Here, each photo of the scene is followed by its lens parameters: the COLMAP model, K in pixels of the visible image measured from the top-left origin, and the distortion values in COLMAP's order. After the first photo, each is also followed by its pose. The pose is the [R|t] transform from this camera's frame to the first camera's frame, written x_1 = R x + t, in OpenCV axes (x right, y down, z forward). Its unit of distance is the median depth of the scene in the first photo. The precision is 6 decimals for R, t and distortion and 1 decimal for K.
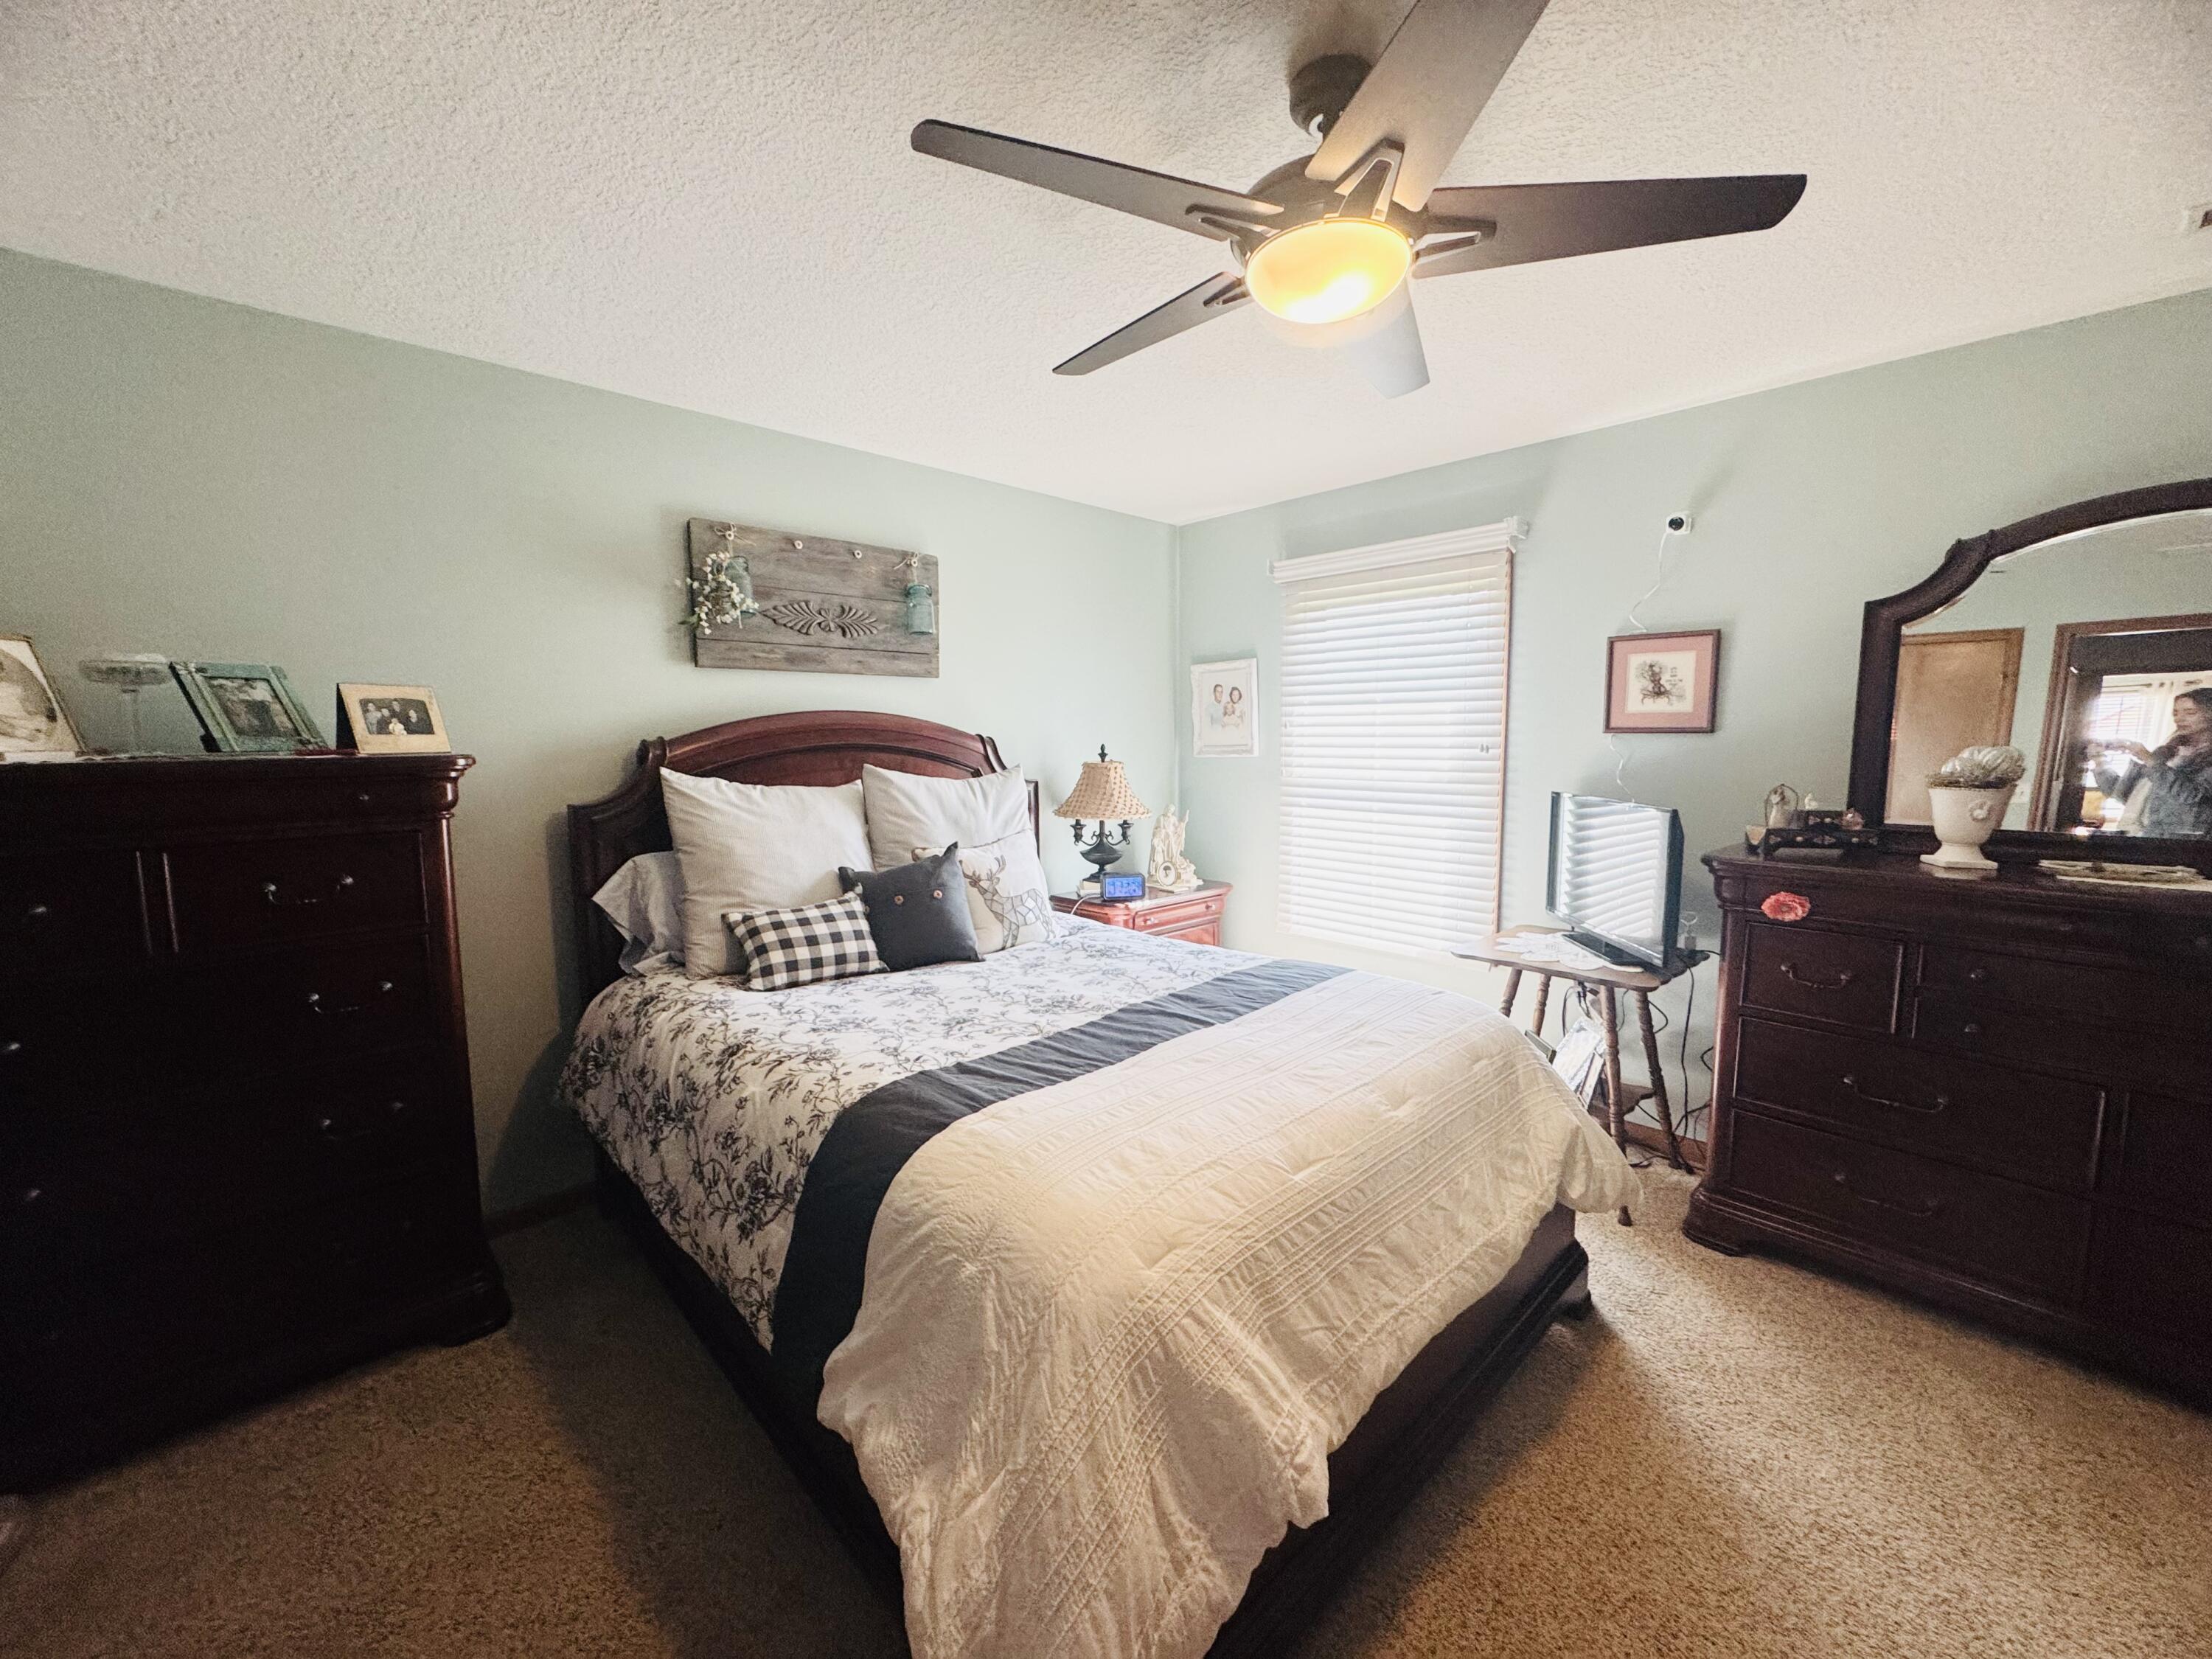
lens RADIAL K [[877.4, 0, 1107.4], [0, 877.4, 825.8], [0, 0, 1]] dist [-0.004351, 0.000049]
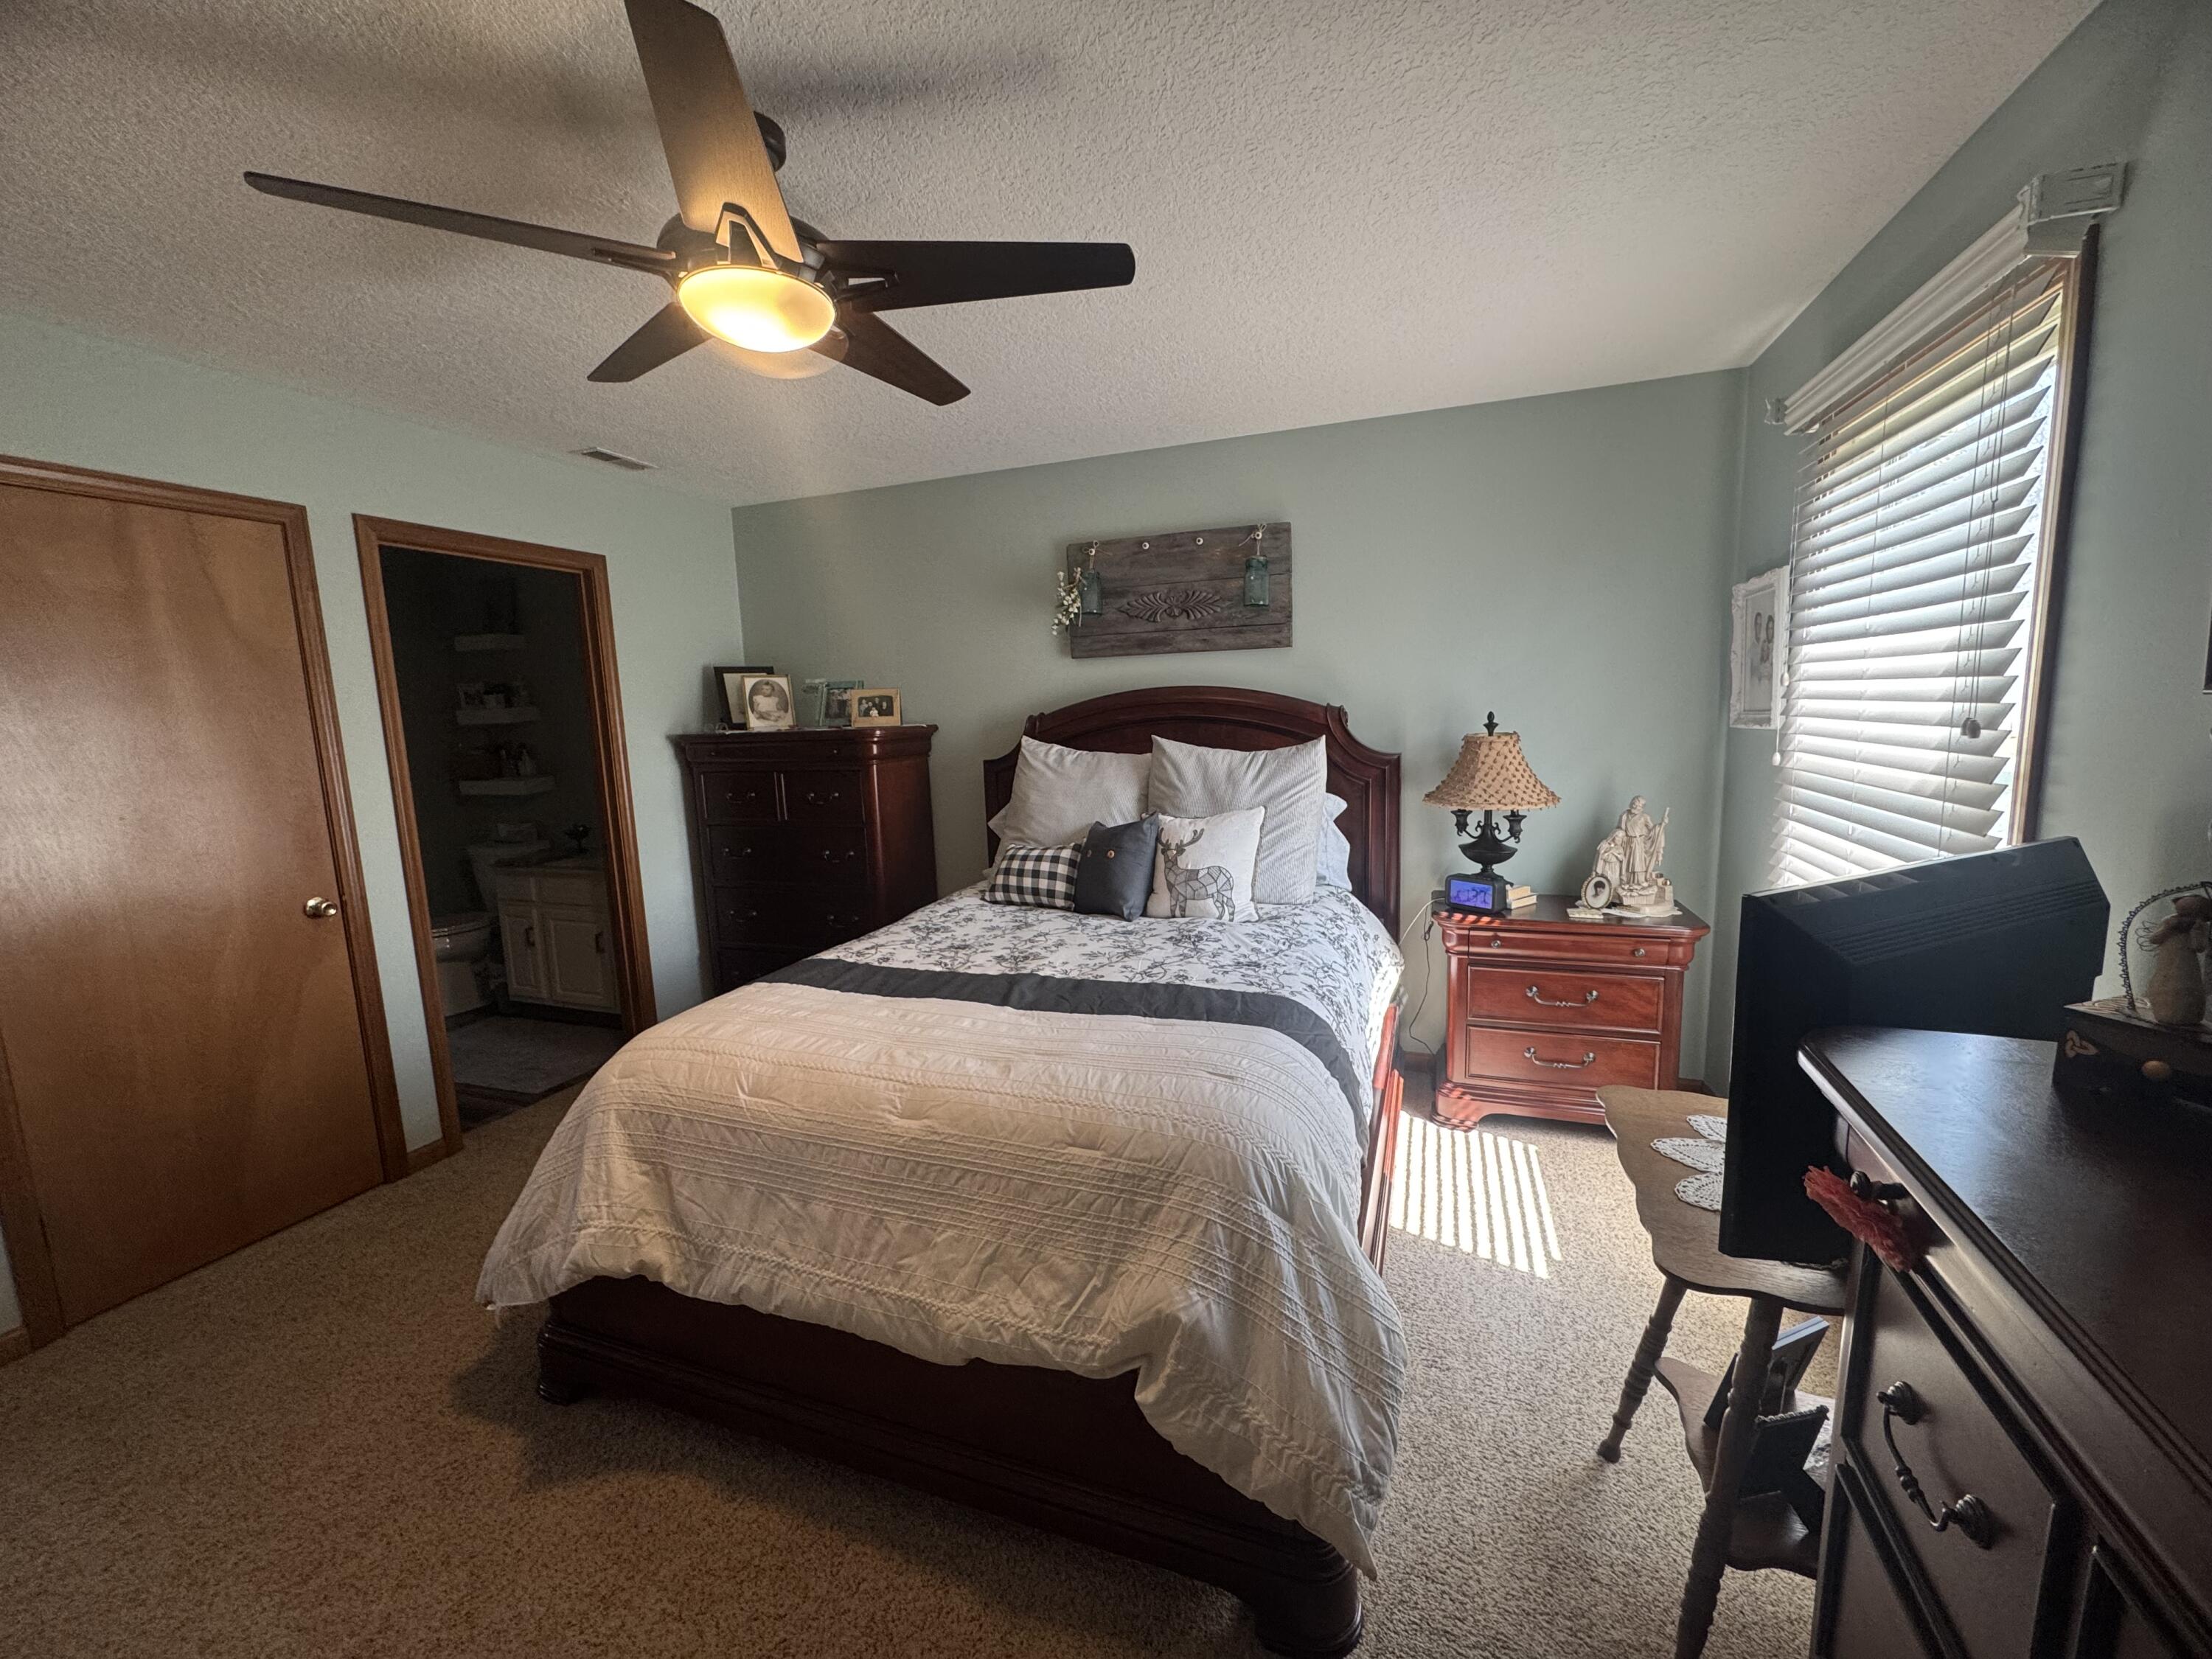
lens RADIAL K [[877.4, 0, 1103.7], [0, 877.4, 828.2], [0, 0, 1]] dist [-0.004351, 0.000049]
pose [[0.439816, 0.116218, -0.890536, 0.833406], [-0.063255, 0.993138, 0.098368, -0.067700], [0.895858, 0.013067, 0.444149, 0.510782]]
